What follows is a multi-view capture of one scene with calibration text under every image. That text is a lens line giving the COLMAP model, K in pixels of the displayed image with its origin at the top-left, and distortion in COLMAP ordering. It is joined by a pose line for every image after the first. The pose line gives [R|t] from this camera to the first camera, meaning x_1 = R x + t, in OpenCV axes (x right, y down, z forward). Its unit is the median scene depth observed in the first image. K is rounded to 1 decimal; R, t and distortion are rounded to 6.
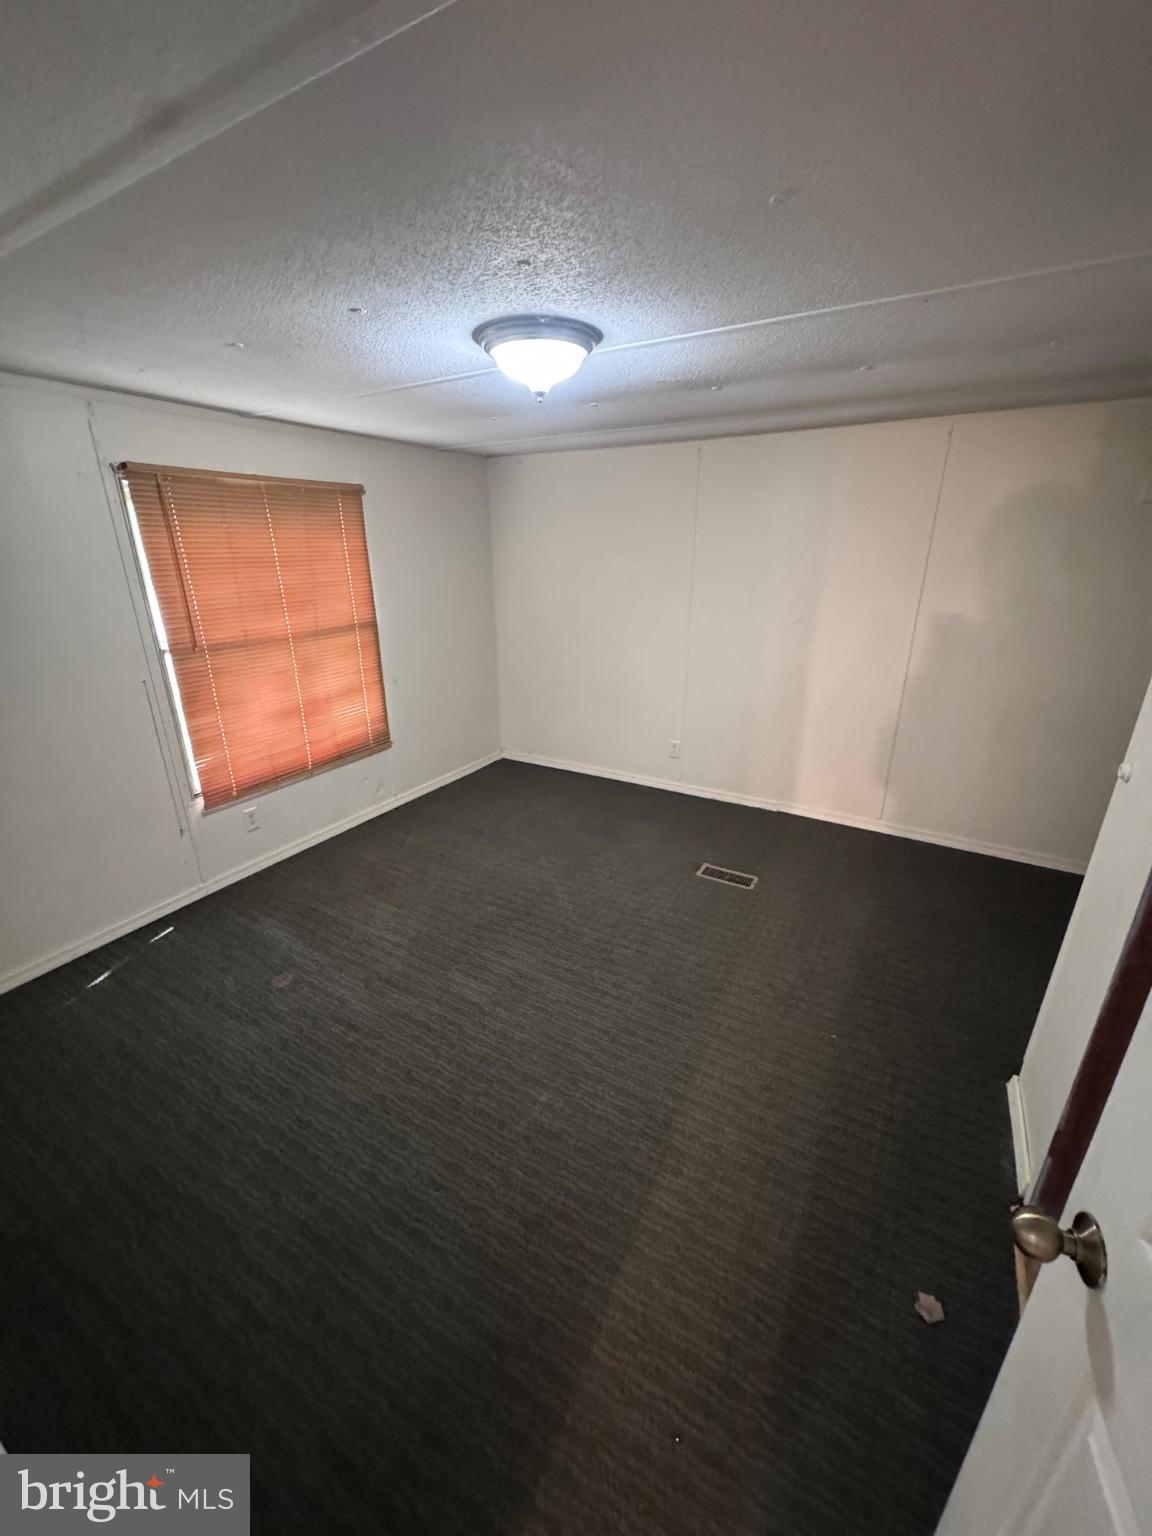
lens RADIAL K [[616.5, 0, 579.8], [0, 616.5, 772.4], [0, 0, 1]] dist [-0.002078, 0.000821]
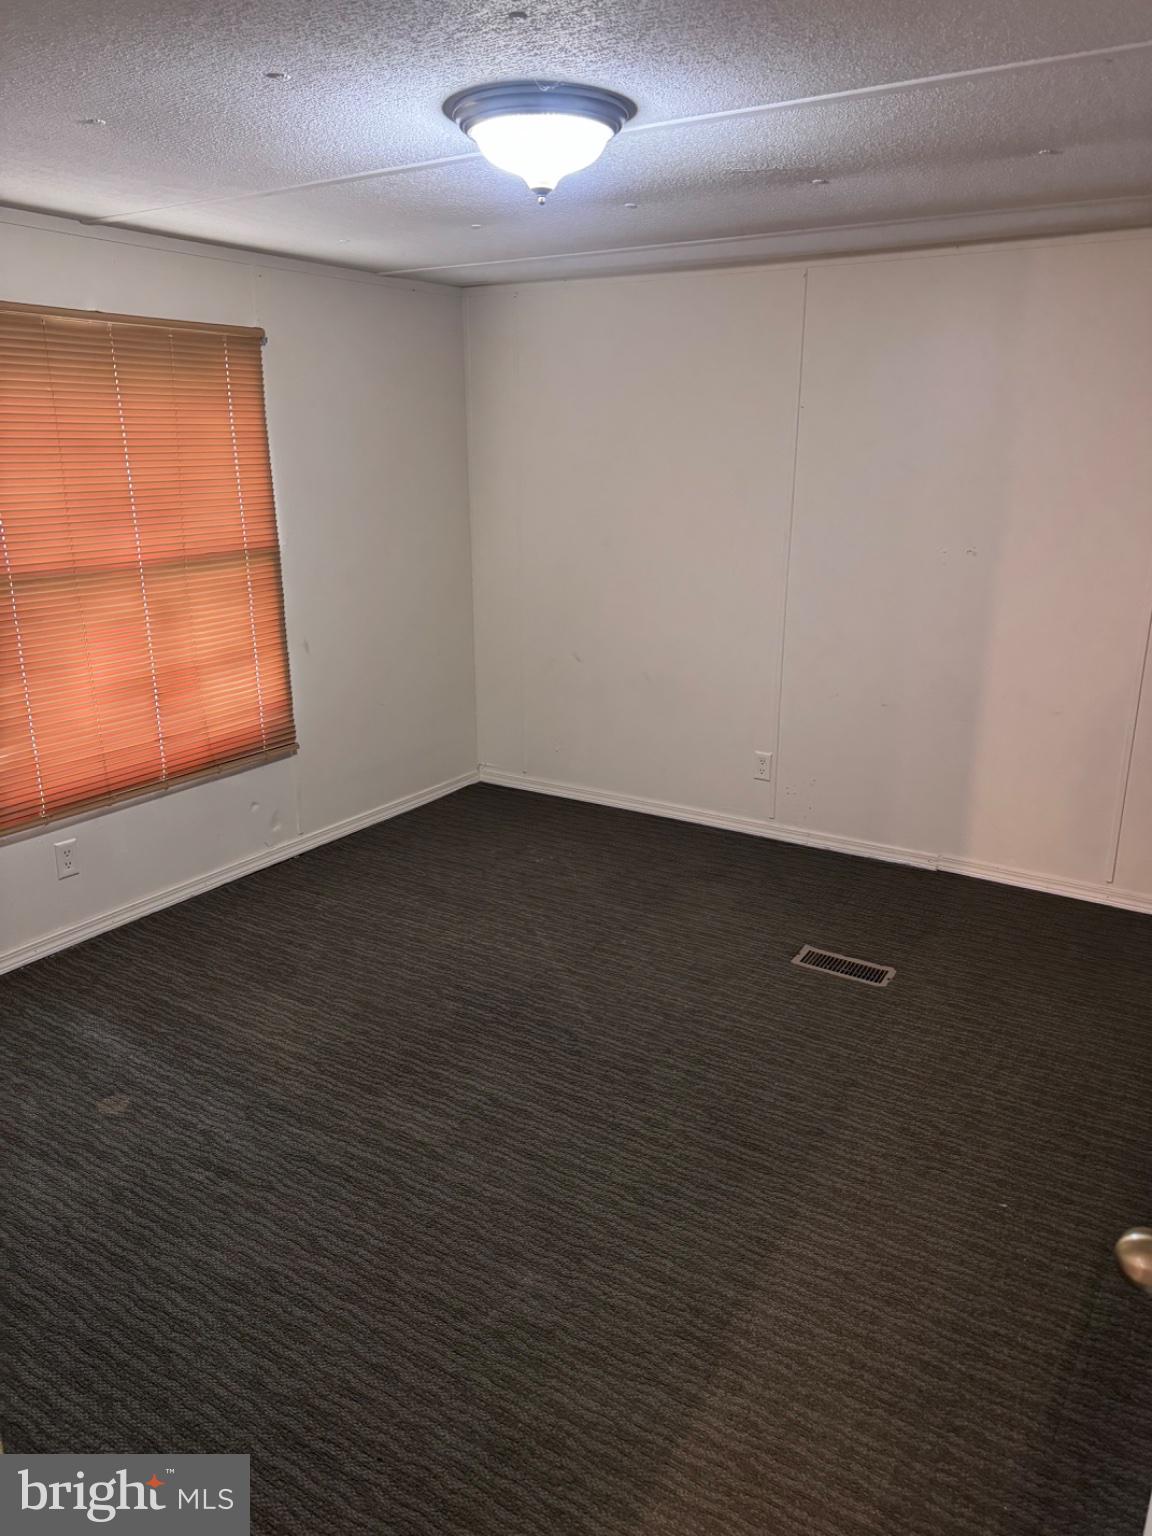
lens RADIAL K [[1089.5, 0, 588.5], [0, 1089.5, 775.1], [0, 0, 1]] dist [0.070634, -0.089514]
pose [[0.999539, 0.014557, -0.026639, 0.021878], [-0.016099, 0.998150, -0.058628, 0.069693], [0.025736, 0.059030, 0.997924, -0.125858]]
